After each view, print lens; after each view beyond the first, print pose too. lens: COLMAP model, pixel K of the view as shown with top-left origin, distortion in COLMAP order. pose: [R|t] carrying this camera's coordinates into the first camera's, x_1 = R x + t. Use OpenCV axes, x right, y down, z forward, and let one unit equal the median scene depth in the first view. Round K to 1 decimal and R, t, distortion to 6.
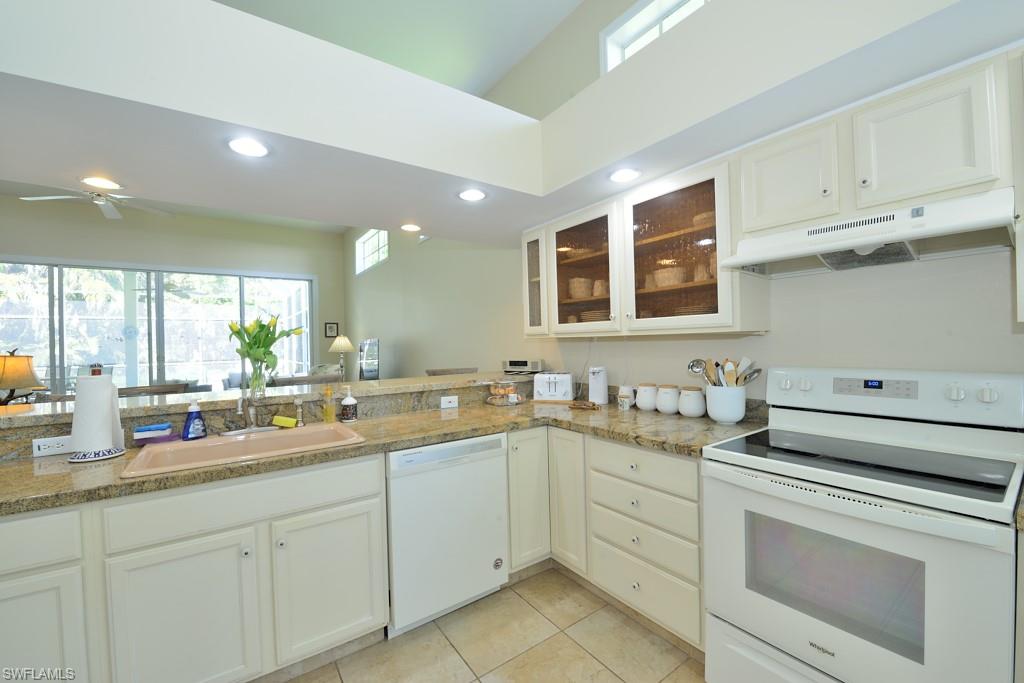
lens RADIAL K [[404.0, 0, 509.8], [0, 404.0, 340.1], [0, 0, 1]] dist [-0.019991, -0.000885]
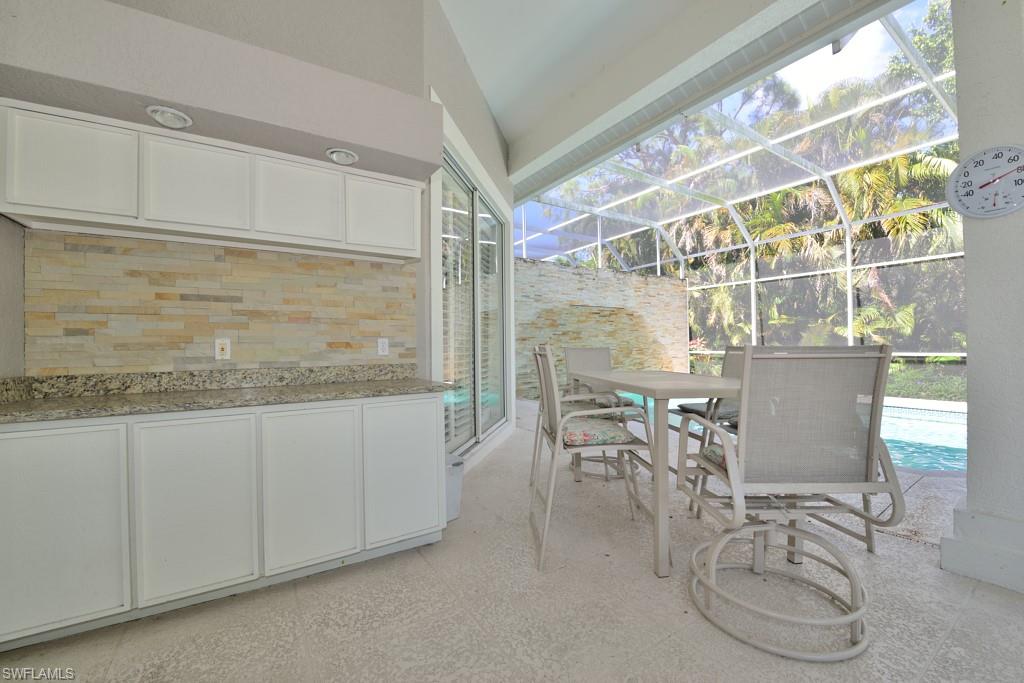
lens RADIAL K [[404.0, 0, 514.0], [0, 404.0, 344.4], [0, 0, 1]] dist [-0.019991, -0.000885]
pose [[-0.040196, 0.025283, -0.998872, -0.495614], [0.013268, 0.999605, 0.024768, 0.028938], [0.999104, -0.012258, -0.040515, 0.493107]]
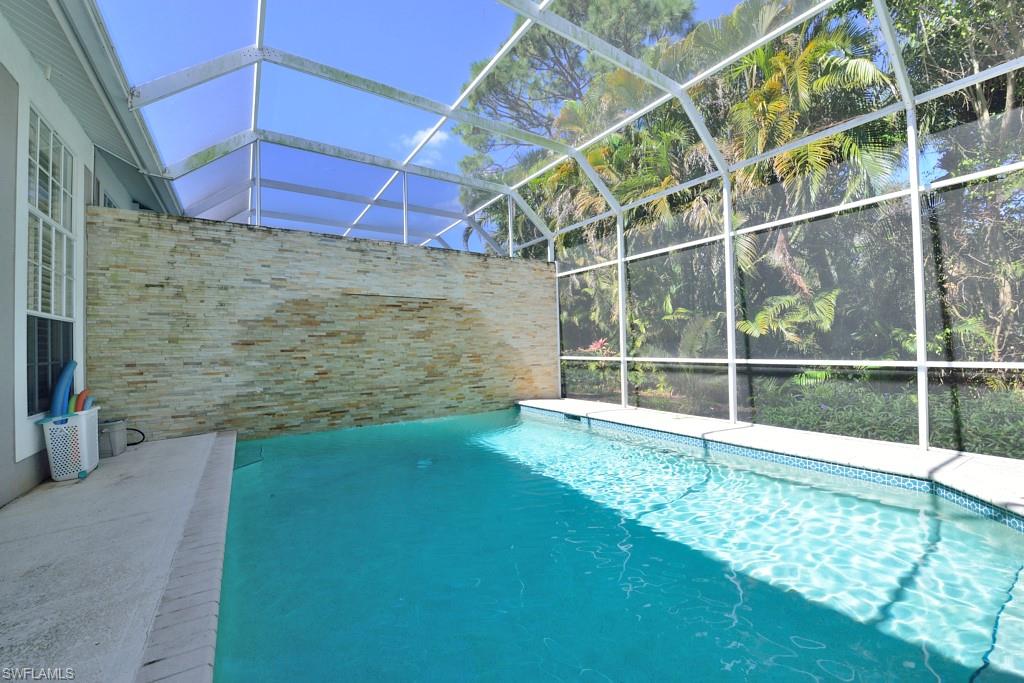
lens RADIAL K [[404.0, 0, 516.7], [0, 404.0, 343.0], [0, 0, 1]] dist [-0.019991, -0.000885]
pose [[-0.026527, 0.016965, -0.999504, -0.673069], [0.021111, 0.999643, 0.016407, 0.034199], [0.999425, -0.020665, -0.026876, 0.730007]]
